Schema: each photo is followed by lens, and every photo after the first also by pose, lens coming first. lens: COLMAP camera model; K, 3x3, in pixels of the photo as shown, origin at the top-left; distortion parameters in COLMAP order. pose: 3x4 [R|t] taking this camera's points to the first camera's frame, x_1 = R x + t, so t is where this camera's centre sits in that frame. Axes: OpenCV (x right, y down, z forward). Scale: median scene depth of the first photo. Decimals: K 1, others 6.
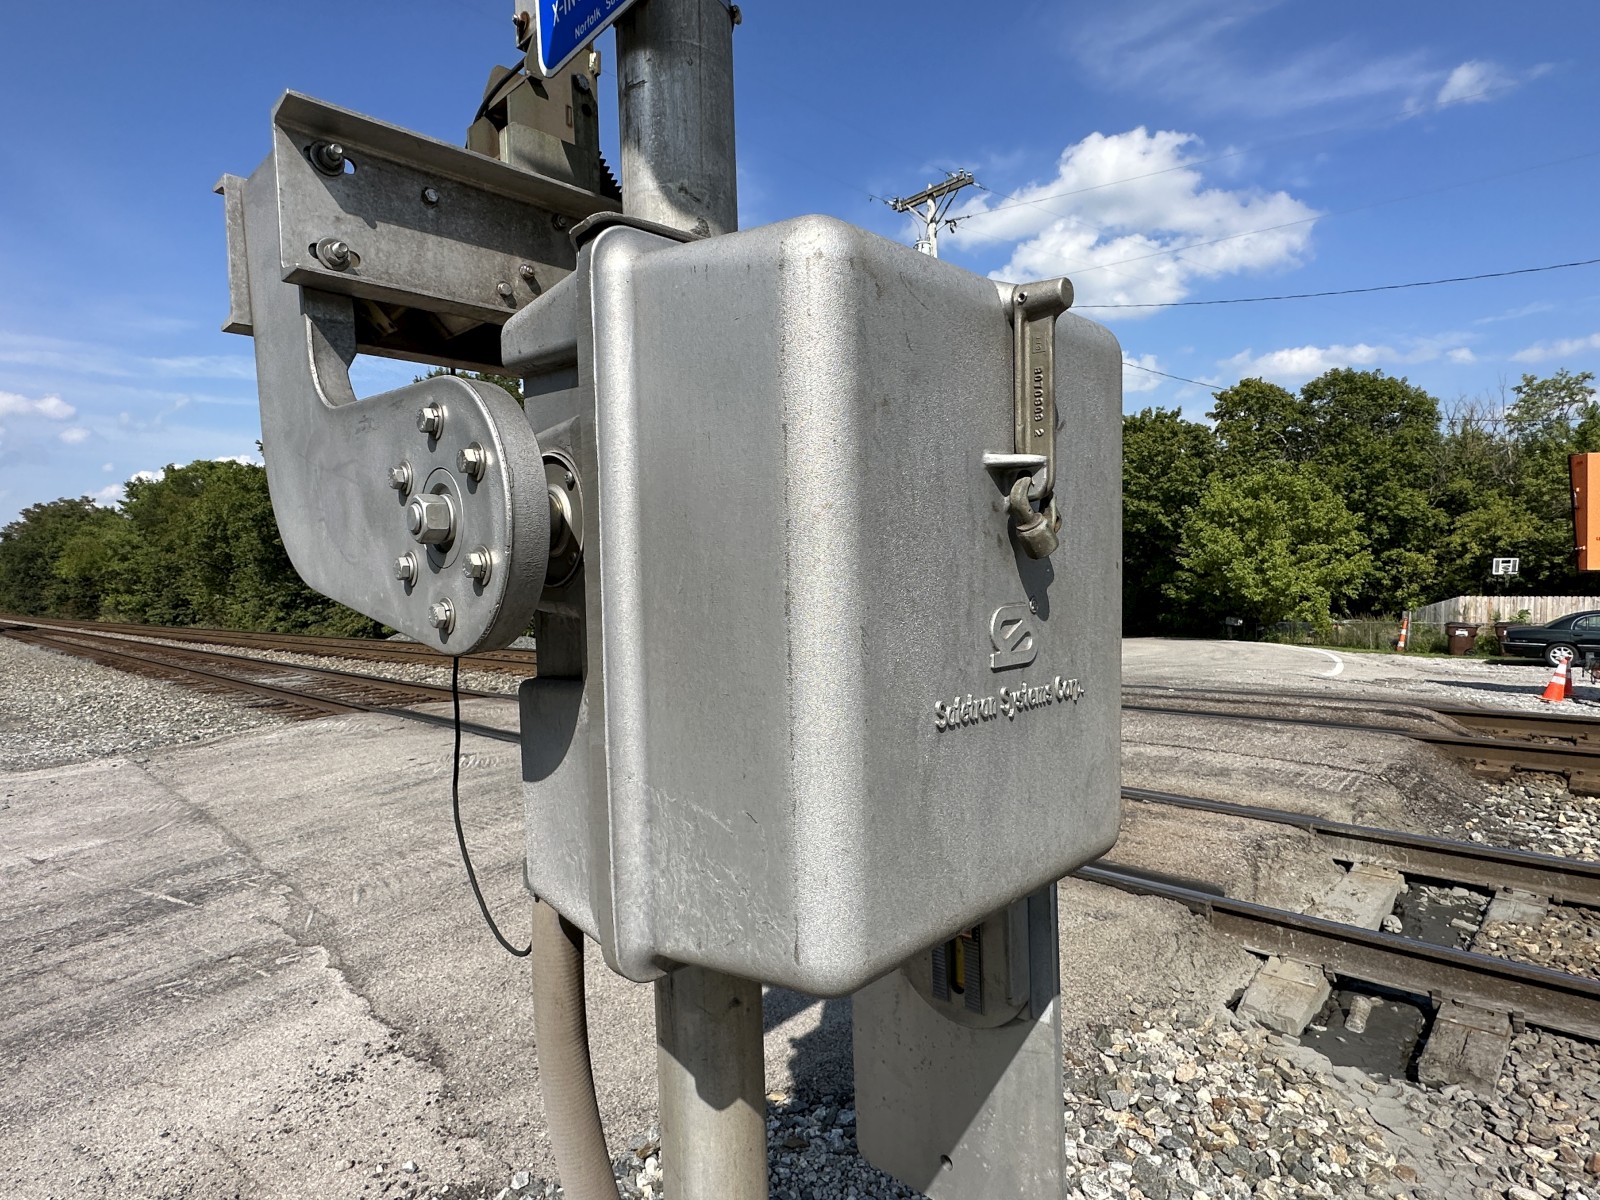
lens RADIAL K [[867.1, 0, 770.8], [0, 867.1, 633.8], [0, 0, 1]] dist [-0.006211, -0.000841]
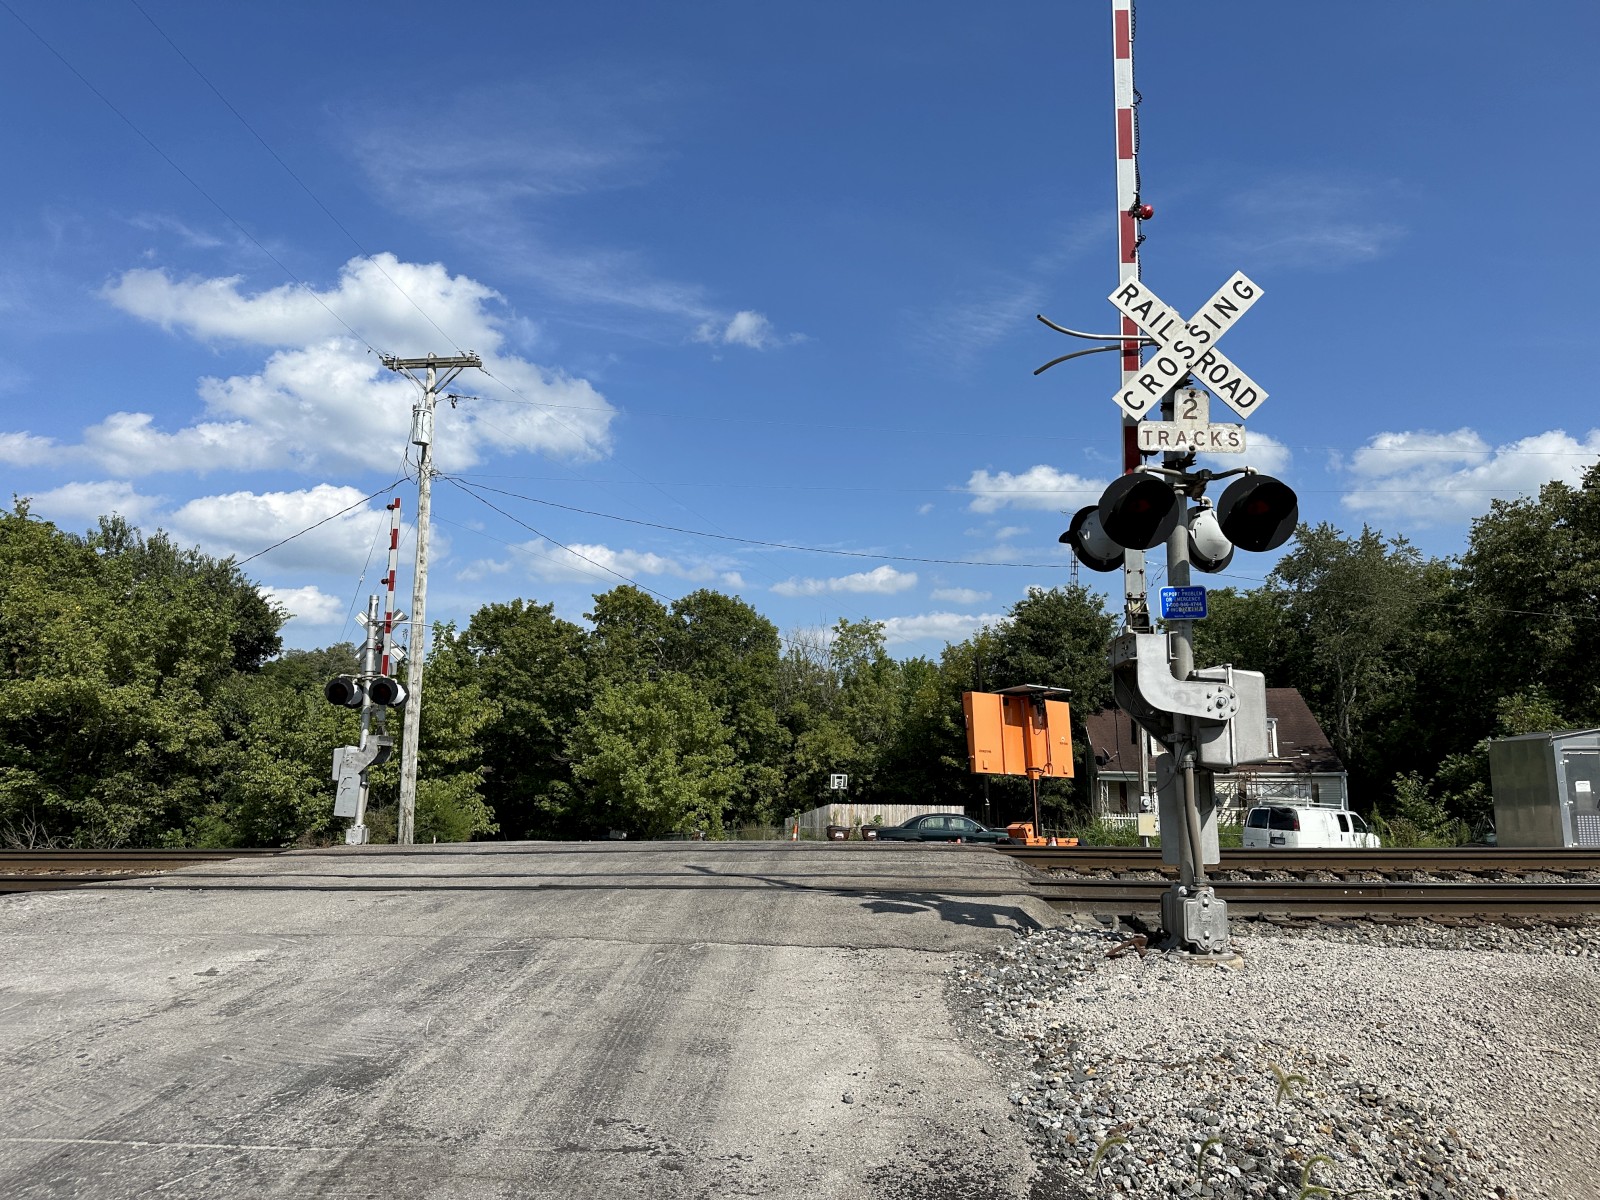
lens RADIAL K [[1138.6, 0, 800.0], [0, 1138.6, 600.0], [0, 0, 1]] dist [0.098732, -0.148382]
pose [[0.746553, 0.134159, 0.651660, -0.174308], [0.021501, 0.974083, -0.225168, 0.023008], [-0.664979, 0.182111, 0.724320, -0.086240]]
